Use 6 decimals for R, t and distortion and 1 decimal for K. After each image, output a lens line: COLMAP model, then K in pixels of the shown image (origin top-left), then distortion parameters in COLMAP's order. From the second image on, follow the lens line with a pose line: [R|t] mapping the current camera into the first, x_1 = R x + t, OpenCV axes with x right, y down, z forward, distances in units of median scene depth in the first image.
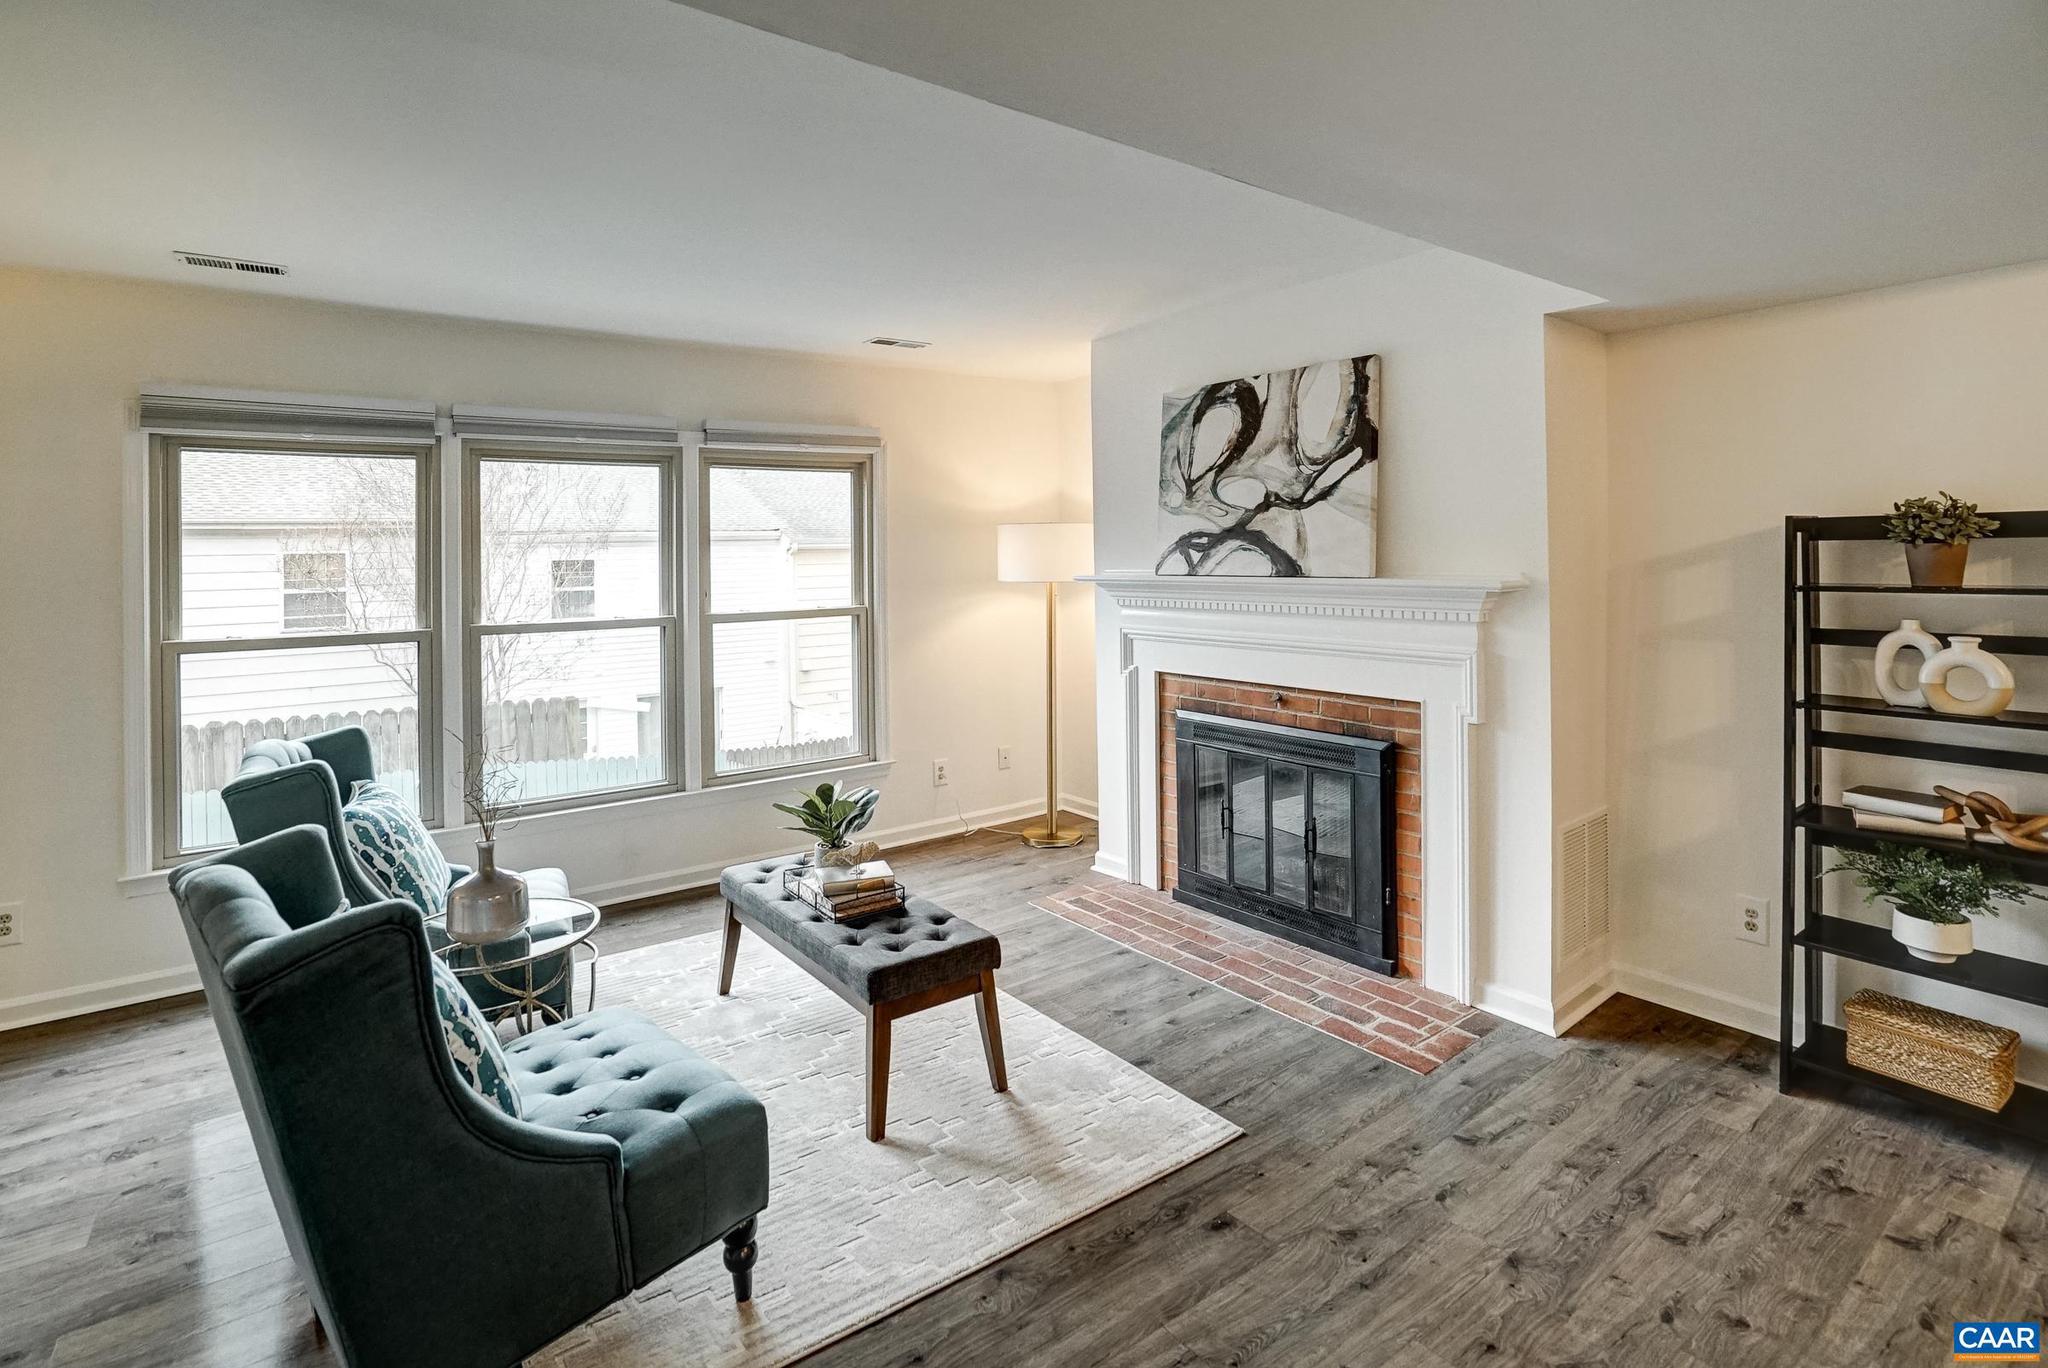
lens RADIAL K [[1023.3, 0, 1020.8], [0, 1023.3, 636.6], [0, 0, 1]] dist [-0.040325, 0.000900]
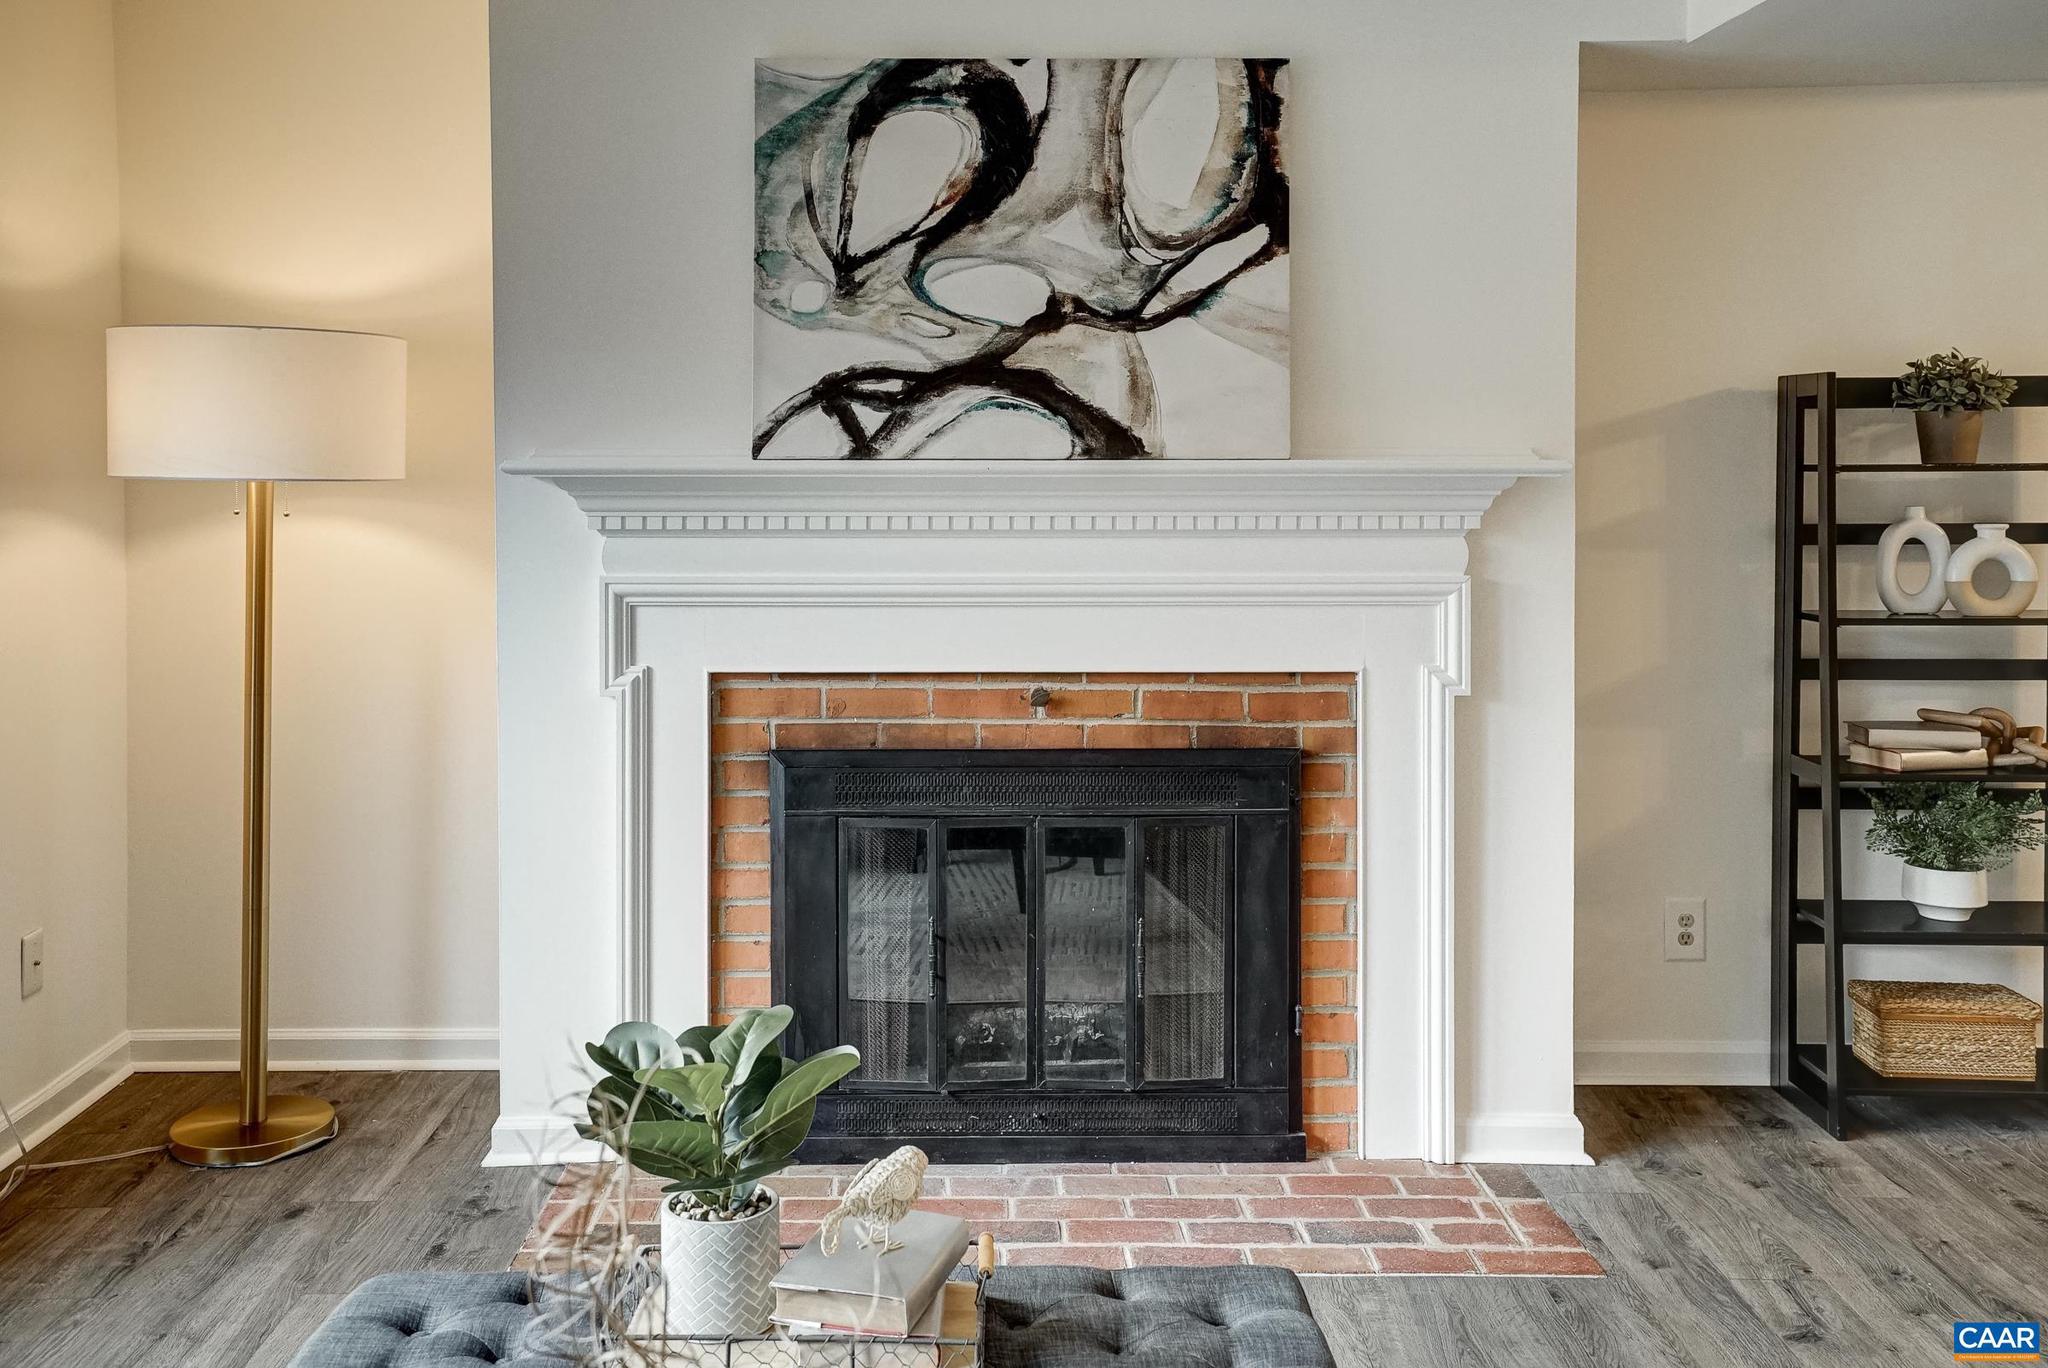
lens RADIAL K [[1882.9, 0, 1014.3], [0, 1882.9, 615.0], [0, 0, 1]] dist [0.036575, 0.000319]
pose [[0.591082, -0.050438, 0.805033, -0.548321], [0.056488, 0.998181, 0.021064, -0.002243], [-0.804631, 0.033024, 0.592856, 0.470549]]
